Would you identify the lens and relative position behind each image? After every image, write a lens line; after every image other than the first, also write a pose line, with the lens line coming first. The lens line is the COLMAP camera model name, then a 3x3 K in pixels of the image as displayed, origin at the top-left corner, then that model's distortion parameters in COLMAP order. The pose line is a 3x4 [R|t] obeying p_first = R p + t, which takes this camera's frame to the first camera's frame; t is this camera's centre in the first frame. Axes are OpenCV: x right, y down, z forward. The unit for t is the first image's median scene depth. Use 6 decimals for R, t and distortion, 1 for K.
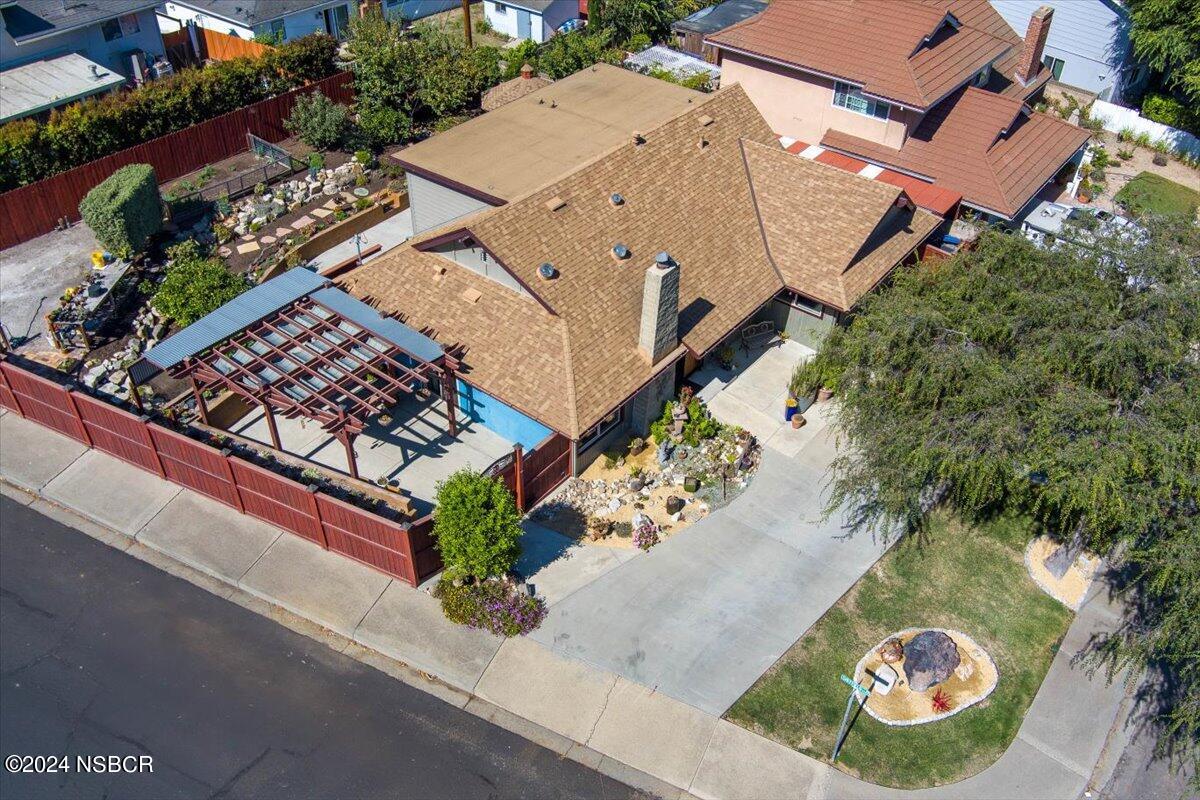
lens RADIAL K [[1005.6, 0, 600.0], [0, 1005.6, 400.0], [0, 0, 1]] dist [-0.063817, -0.000599]
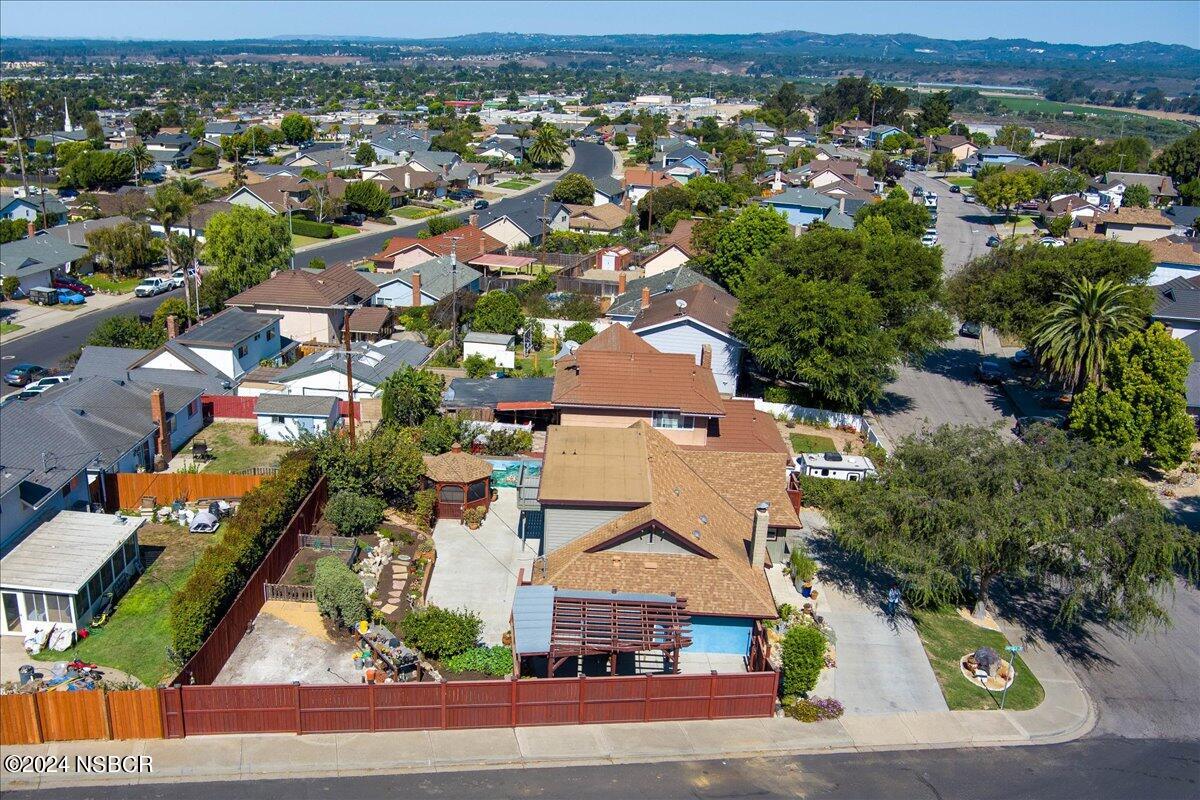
lens RADIAL K [[1169.3, 0, 600.0], [0, 1169.3, 400.0], [0, 0, 1]] dist [-0.058311, 0.001092]
pose [[0.789271, -0.163727, 0.591814, -0.944903], [0.363927, 0.901012, -0.236083, 0.047035], [-0.494578, 0.401710, 0.770728, -0.326860]]
